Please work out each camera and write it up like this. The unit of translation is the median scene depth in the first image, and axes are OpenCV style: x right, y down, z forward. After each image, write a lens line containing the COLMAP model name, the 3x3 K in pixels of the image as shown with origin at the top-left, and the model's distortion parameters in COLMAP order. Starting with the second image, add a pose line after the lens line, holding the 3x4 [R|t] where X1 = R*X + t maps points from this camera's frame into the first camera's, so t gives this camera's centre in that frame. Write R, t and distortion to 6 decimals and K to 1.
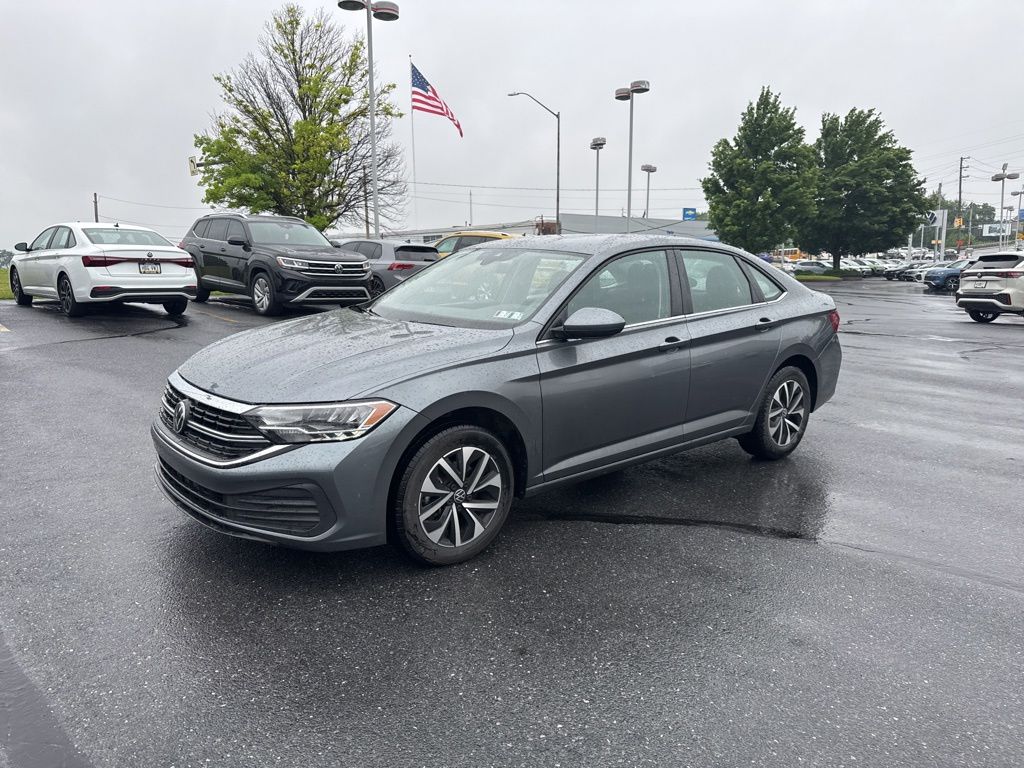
lens RADIAL K [[733.5, 0, 507.3], [0, 733.5, 390.7], [0, 0, 1]] dist [0.040826, -0.046412]
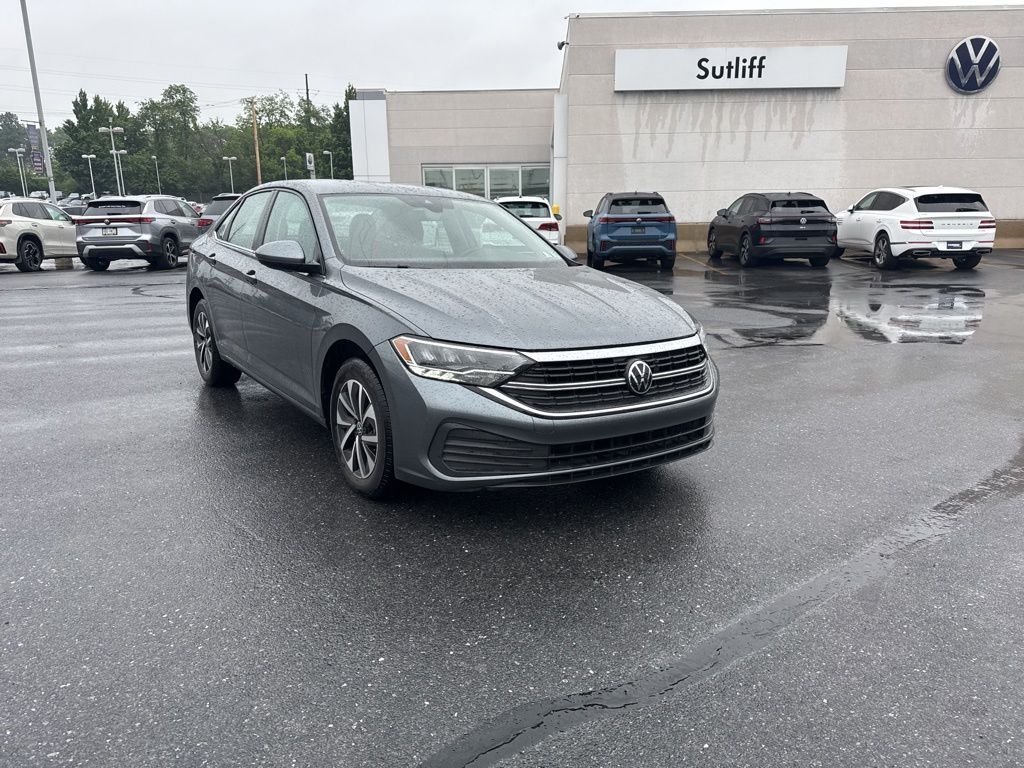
lens RADIAL K [[745.1, 0, 510.4], [0, 745.1, 387.2], [0, 0, 1]] dist [0.016532, -0.023943]
pose [[0.092155, -0.229109, 0.969029, -0.191558], [0.169614, 0.962559, 0.211449, -0.025213], [-0.981192, 0.144874, 0.127565, 0.143462]]
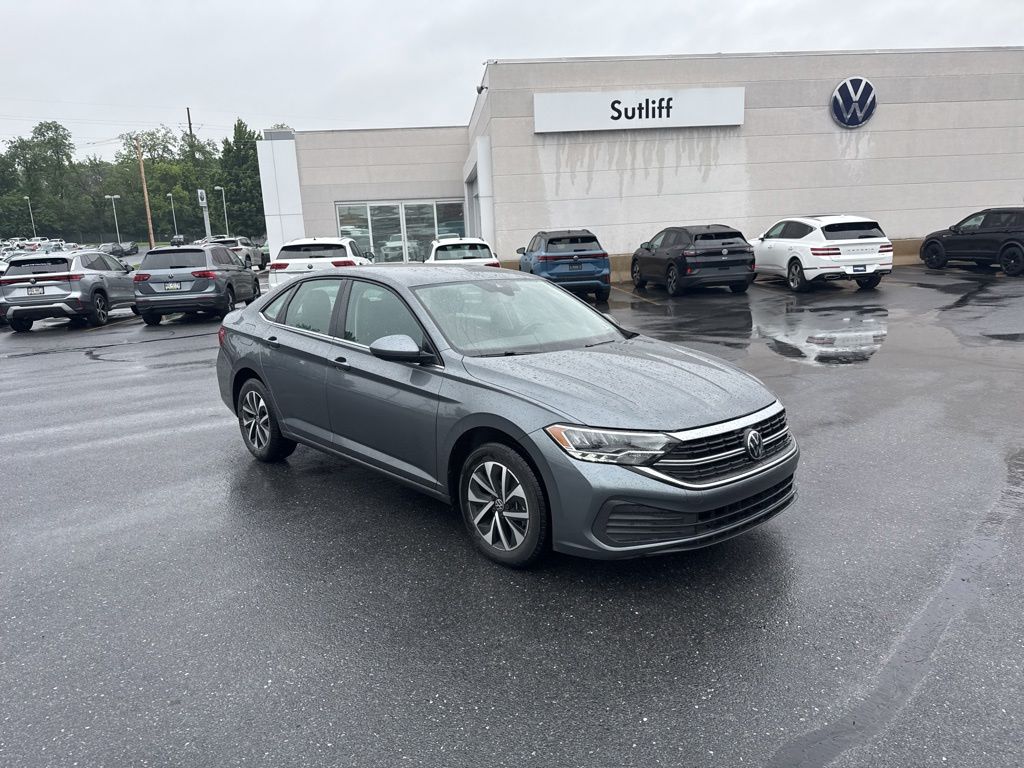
lens RADIAL K [[741.5, 0, 505.7], [0, 741.5, 386.3], [0, 0, 1]] dist [0.048436, -0.070541]
pose [[-0.045522, -0.199551, 0.978830, -0.206948], [0.205840, 0.956945, 0.204662, -0.048688], [-0.977526, 0.210799, -0.002487, 0.185439]]
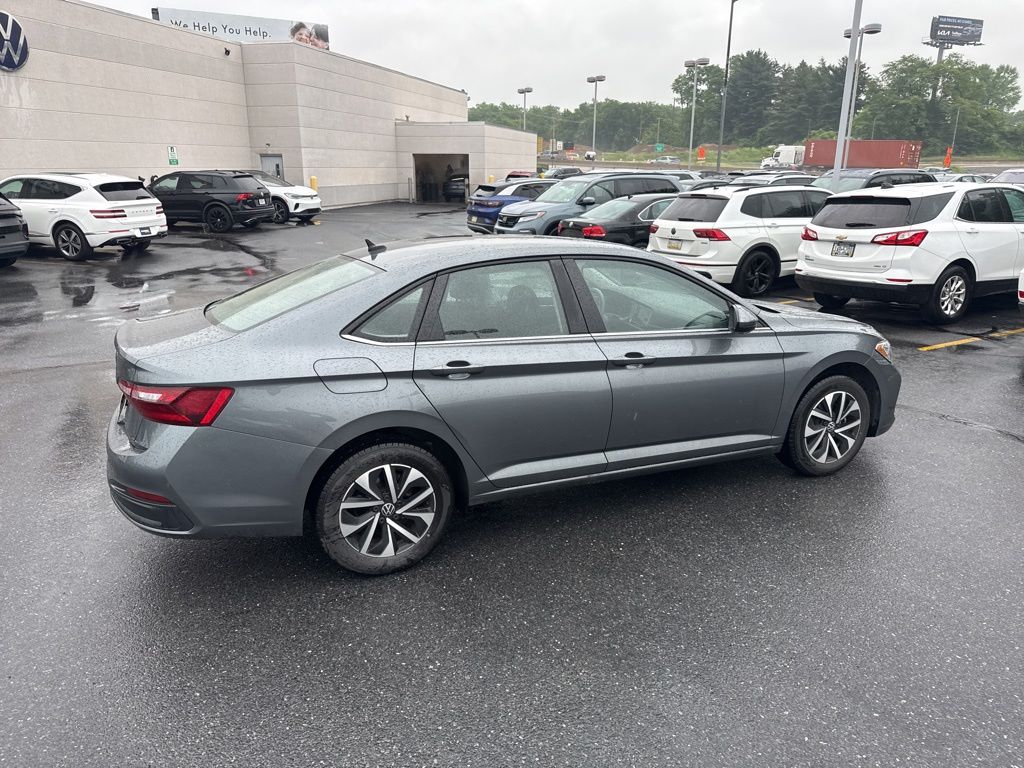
lens RADIAL K [[731.3, 0, 519.4], [0, 731.3, 383.2], [0, 0, 1]] dist [0.056788, -0.069226]
pose [[-0.962122, -0.074263, 0.262309, -0.027686], [0.047686, 0.901504, 0.430136, -0.088443], [-0.268416, 0.426352, -0.863815, 0.374093]]
